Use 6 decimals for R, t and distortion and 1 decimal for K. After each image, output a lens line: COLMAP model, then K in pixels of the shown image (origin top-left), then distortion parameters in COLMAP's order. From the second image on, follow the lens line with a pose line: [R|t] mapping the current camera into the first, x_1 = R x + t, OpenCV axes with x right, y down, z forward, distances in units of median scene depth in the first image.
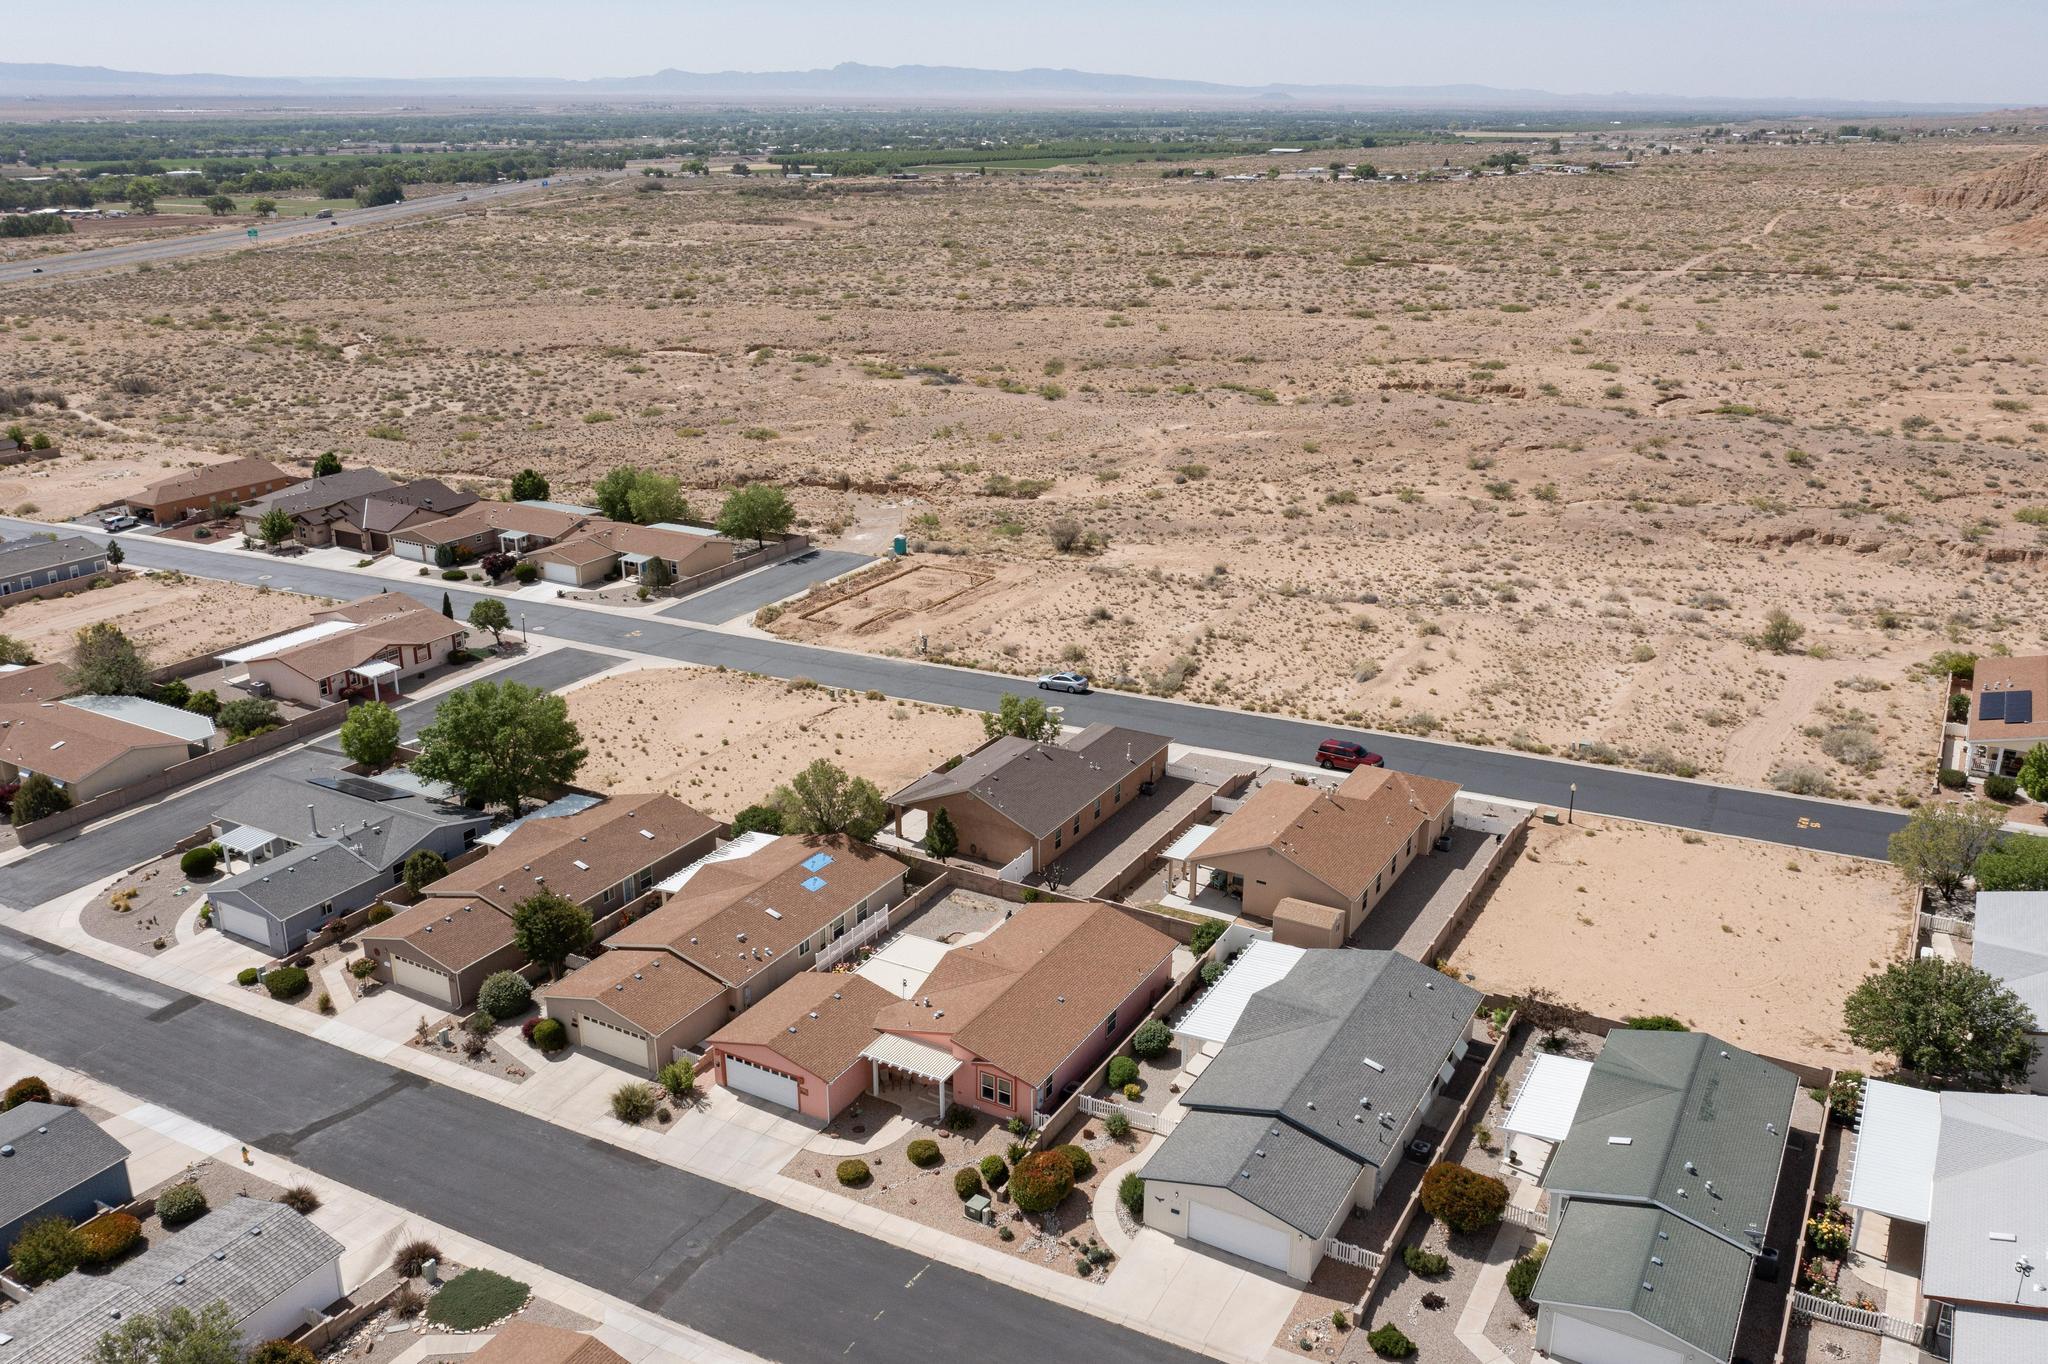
lens RADIAL K [[1617.1, 0, 1029.7], [0, 1617.1, 685.9], [0, 0, 1]] dist [-0.008638, 0.004515]
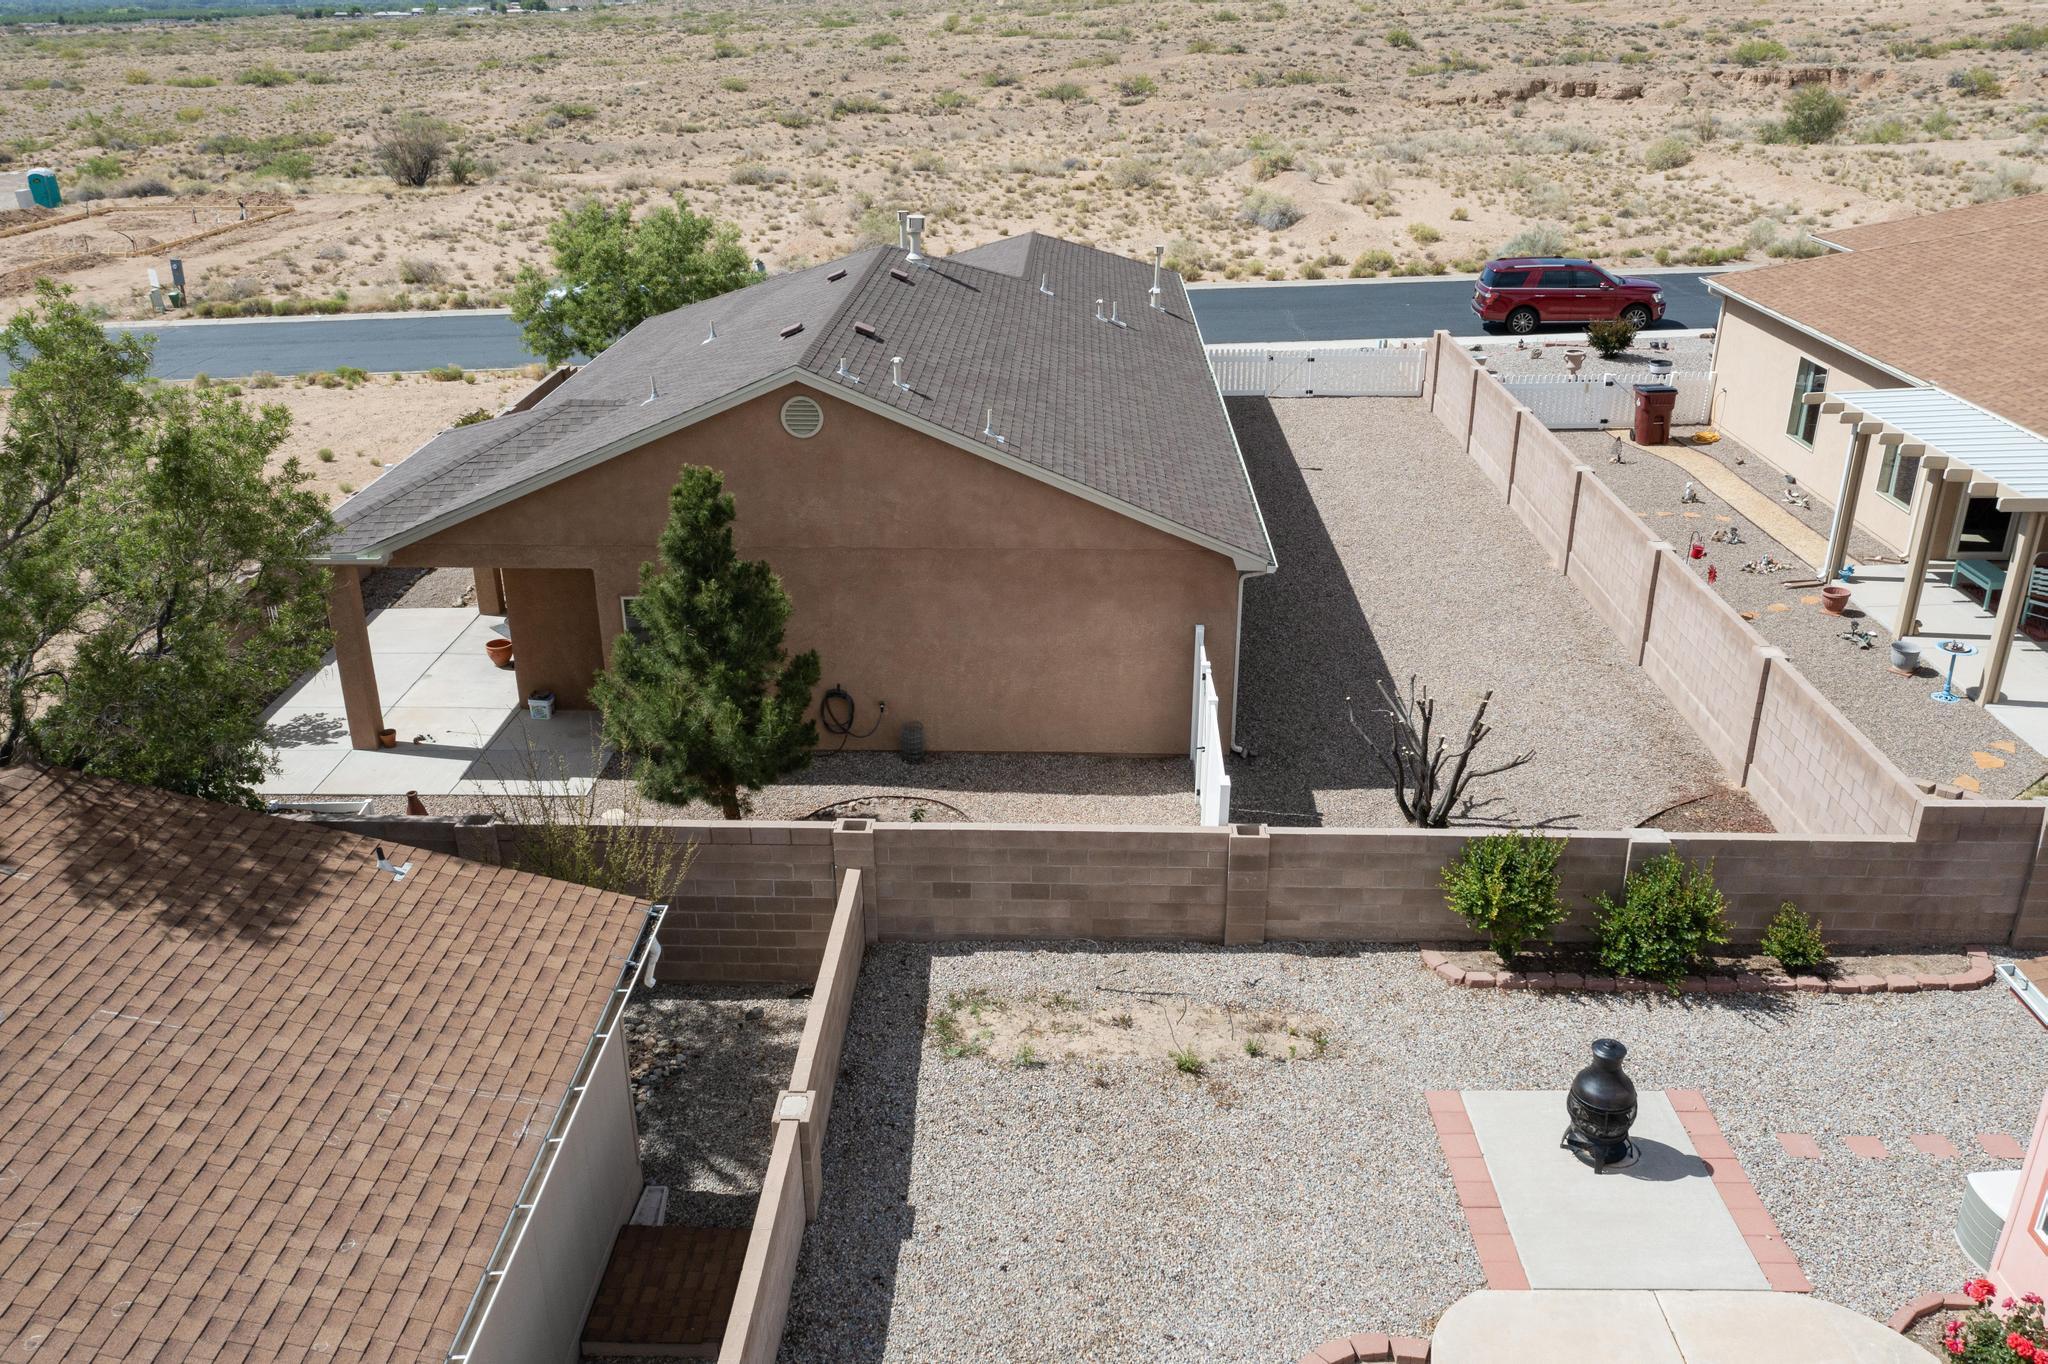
lens RADIAL K [[1617.1, 0, 1032.2], [0, 1617.1, 676.5], [0, 0, 1]] dist [-0.008638, 0.004515]
pose [[0.883647, -0.192308, 0.426832, -0.075136], [0.162905, 0.981064, 0.104763, 0.064275], [-0.438897, -0.023041, 0.898242, 0.654671]]
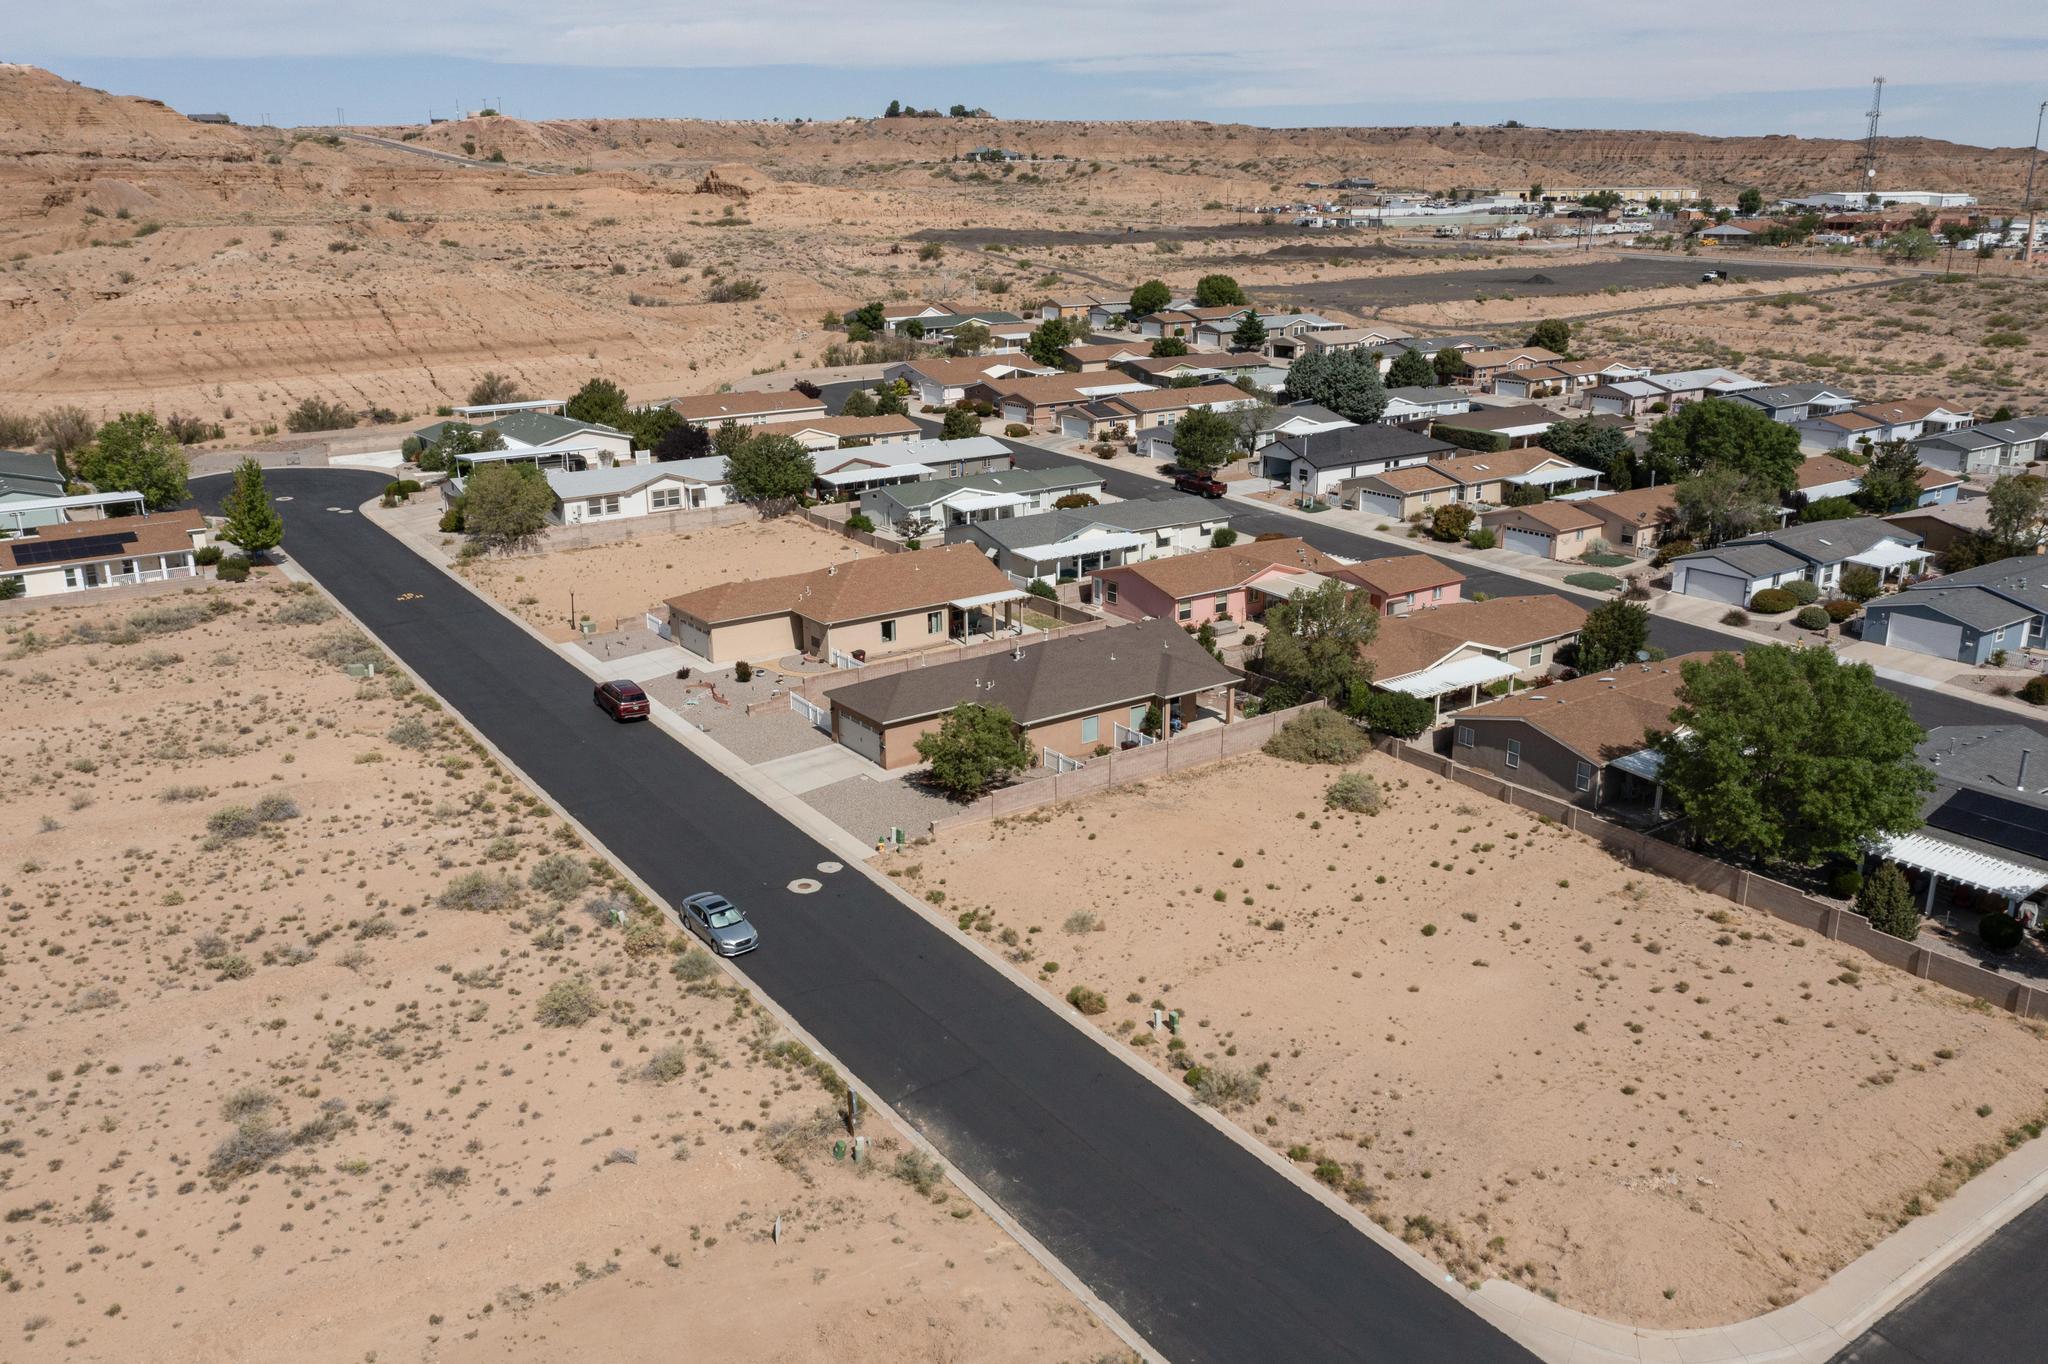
lens RADIAL K [[1617.1, 0, 1019.8], [0, 1617.1, 685.8], [0, 0, 1]] dist [-0.008638, 0.004515]
pose [[-0.902938, -0.126859, 0.410620, -0.263643], [0.147072, 0.806546, 0.572584, -0.340389], [-0.403822, 0.577399, -0.709604, 1.330965]]
